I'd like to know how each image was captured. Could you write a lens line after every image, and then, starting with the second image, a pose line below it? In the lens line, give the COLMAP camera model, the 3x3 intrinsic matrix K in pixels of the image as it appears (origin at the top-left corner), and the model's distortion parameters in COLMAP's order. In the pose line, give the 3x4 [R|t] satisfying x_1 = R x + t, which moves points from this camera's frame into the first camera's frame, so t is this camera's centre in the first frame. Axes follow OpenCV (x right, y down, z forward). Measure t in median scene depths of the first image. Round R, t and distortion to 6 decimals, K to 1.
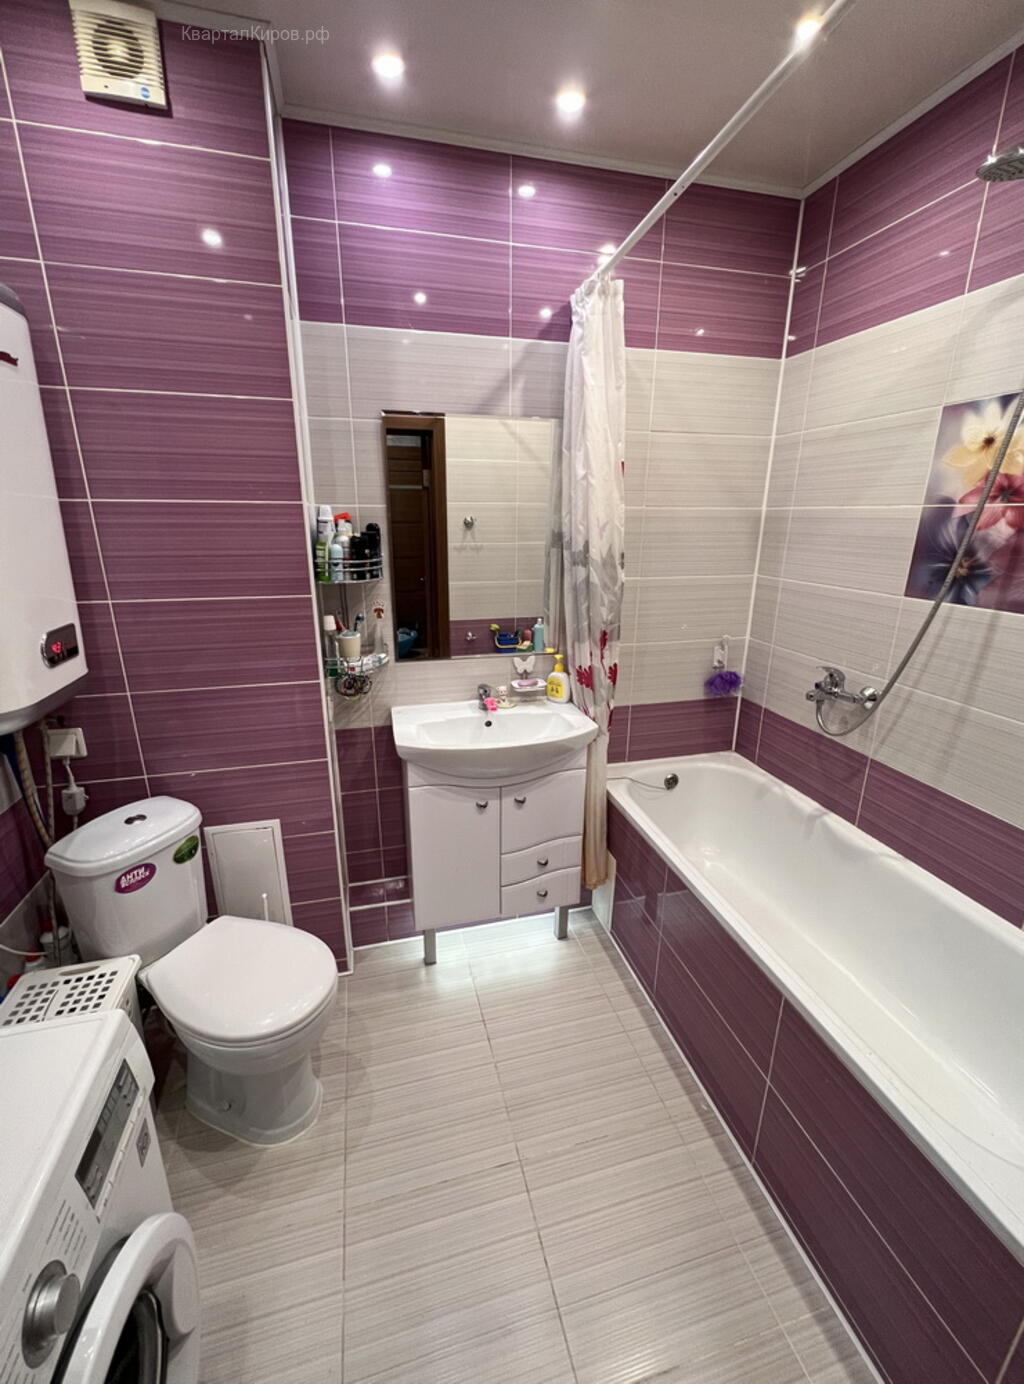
lens RADIAL K [[558.0, 0, 510.9], [0, 558.0, 690.7], [0, 0, 1]] dist [-0.002728, 0.000425]
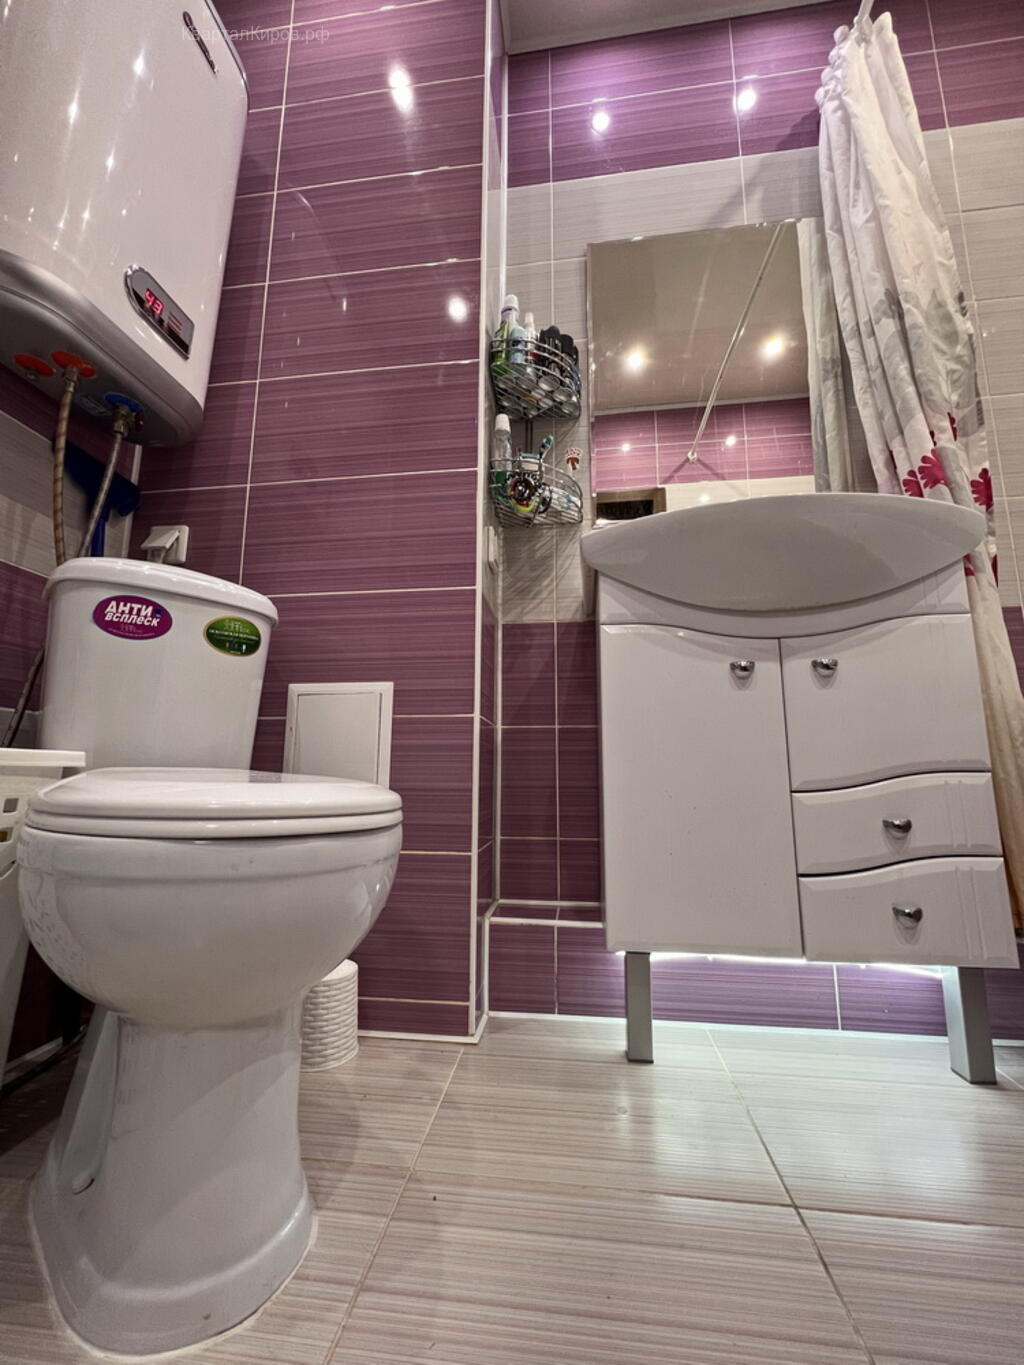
lens RADIAL K [[550.3, 0, 516.6], [0, 550.3, 682.3], [0, 0, 1]] dist [-0.002728, 0.000425]
pose [[0.928497, -0.064044, -0.365775, -0.063101], [-0.106989, 0.897108, -0.428662, 0.474176], [0.355592, 0.437146, 0.826110, 0.538667]]
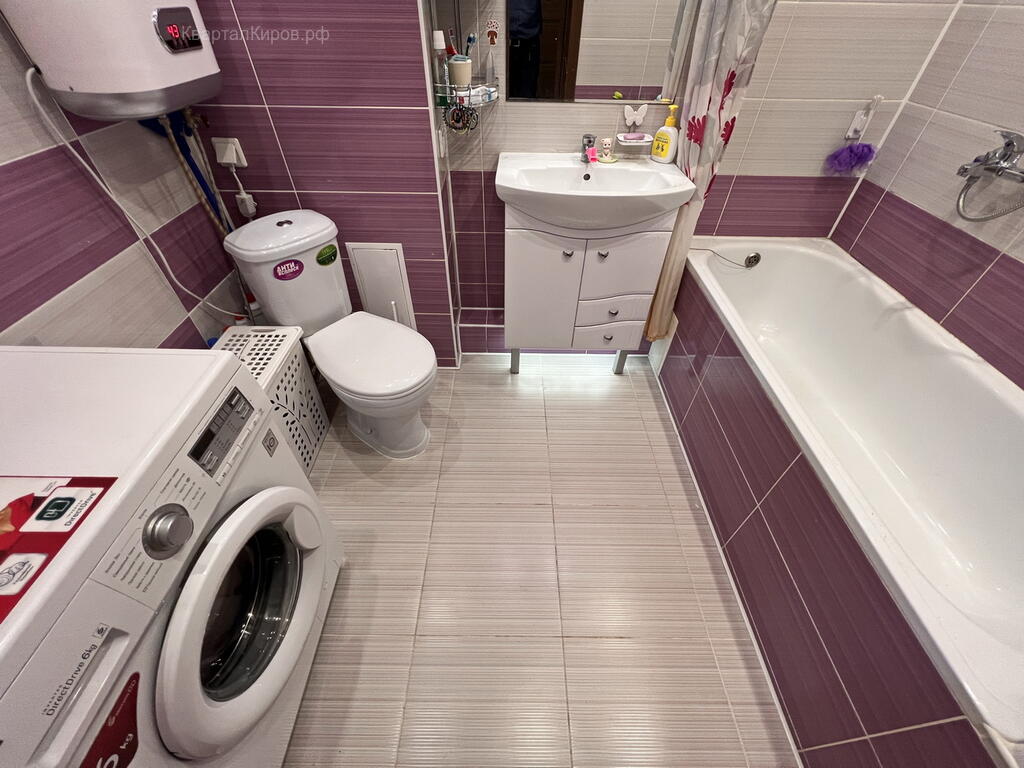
lens RADIAL K [[412.8, 0, 511.8], [0, 412.8, 384.4], [0, 0, 1]] dist [-0.002728, 0.000425]
pose [[0.966210, 0.183791, -0.180719, 0.039241], [-0.083941, 0.887265, 0.453557, 0.073400], [0.243706, -0.423061, 0.872712, 0.137735]]
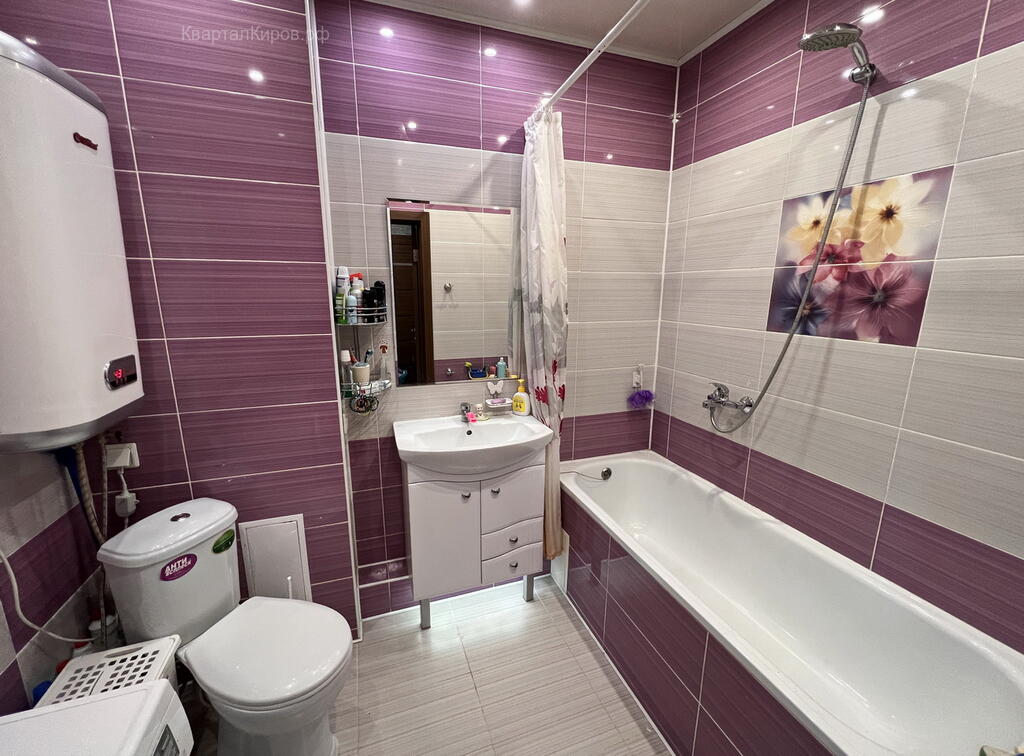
lens RADIAL K [[412.8, 0, 510.6], [0, 412.8, 381.1], [0, 0, 1]] dist [-0.002728, 0.000425]
pose [[0.996345, -0.018965, 0.083286, -0.024929], [0.025869, 0.996245, -0.082618, 0.023853], [-0.081407, 0.084470, 0.993095, 0.025951]]
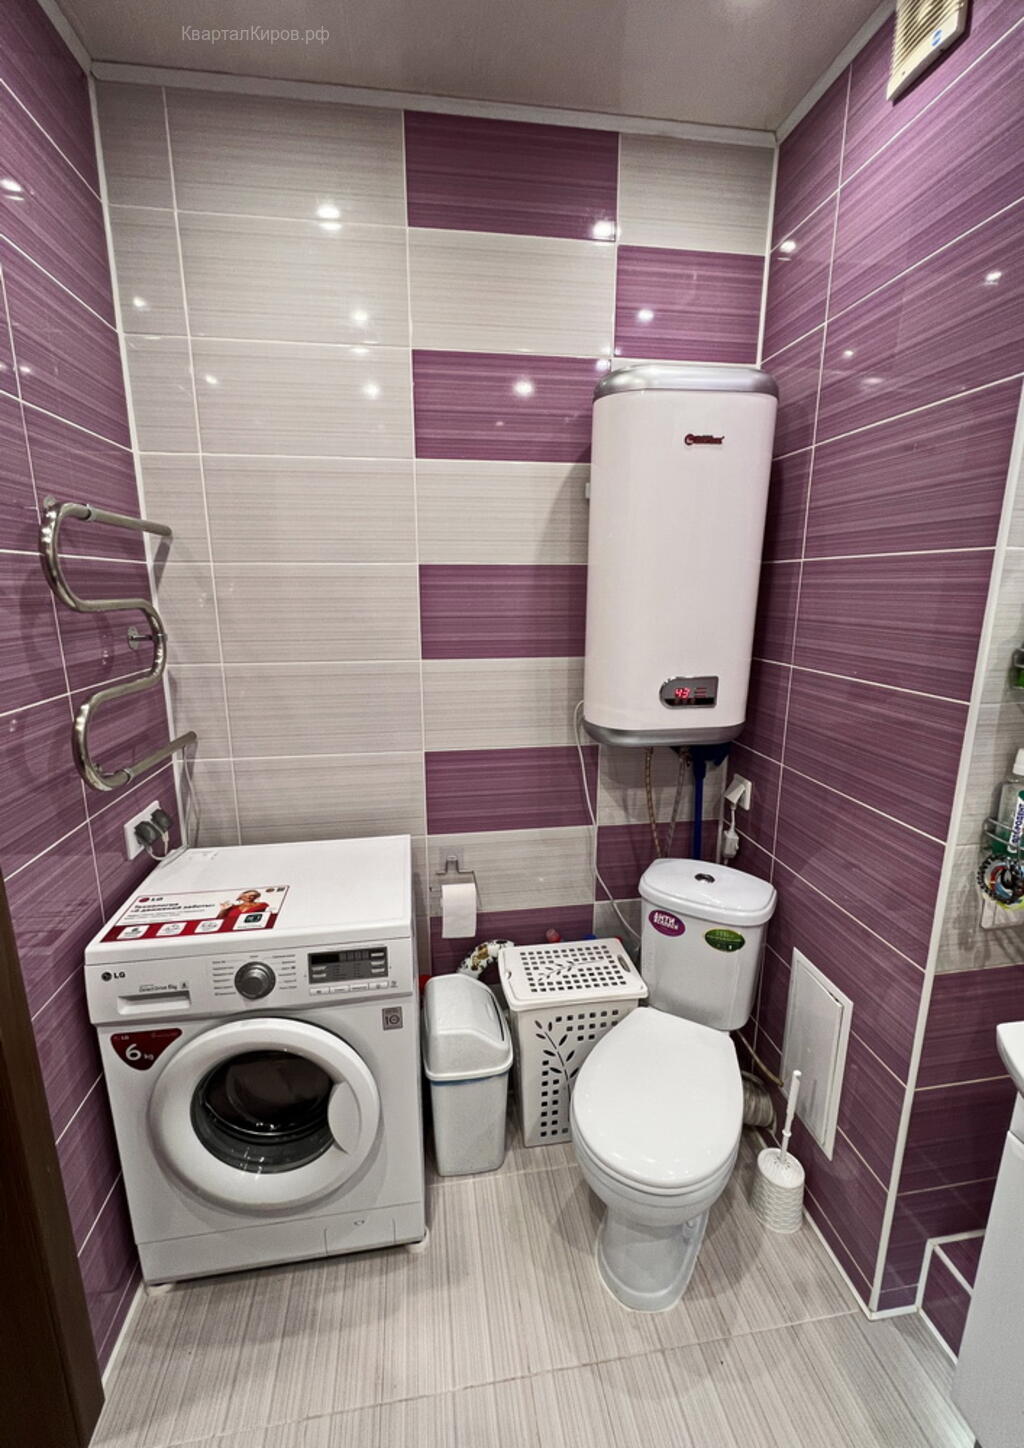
lens RADIAL K [[615.5, 0, 507.9], [0, 615.5, 722.1], [0, 0, 1]] dist [-0.000800, 0.000153]
pose [[-0.107914, 0.212068, -0.971278, 0.295494], [-0.289471, 0.927949, 0.234769, -0.147025], [0.951084, 0.306492, -0.038751, 0.511105]]
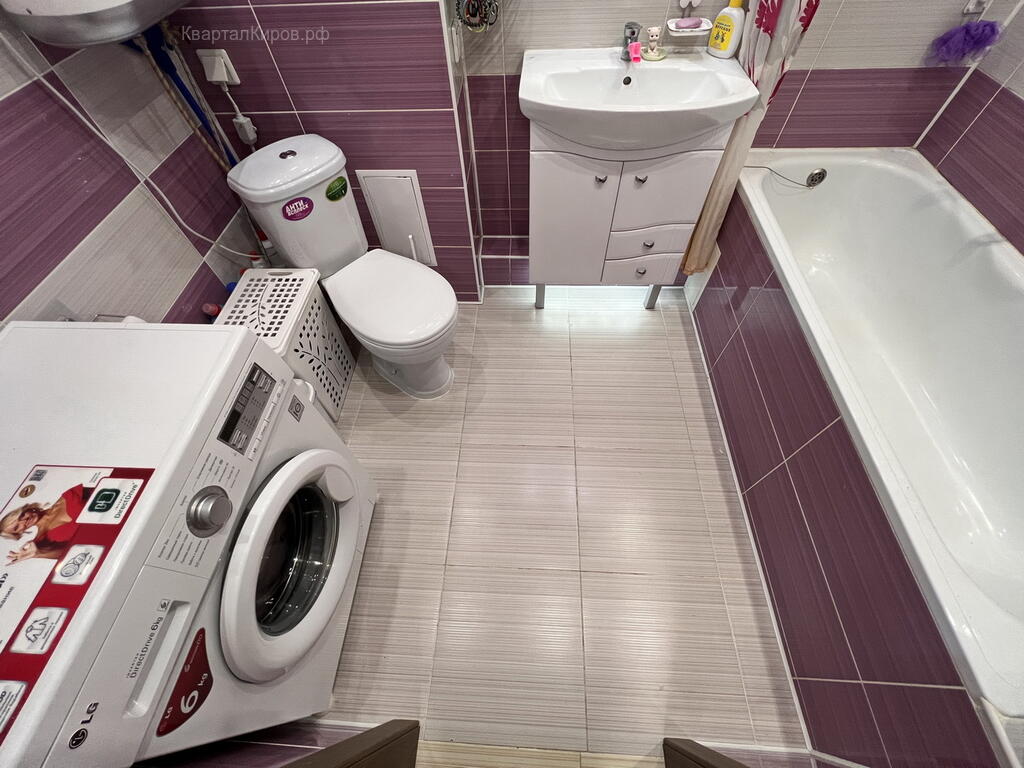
lens RADIAL K [[412.8, 0, 511.3], [0, 412.8, 385.3], [0, 0, 1]] dist [-0.002728, 0.000425]
pose [[0.953468, 0.227811, -0.197489, 0.026528], [-0.052651, 0.770778, 0.634924, 0.029416], [0.296863, -0.594982, 0.746906, 0.186519]]
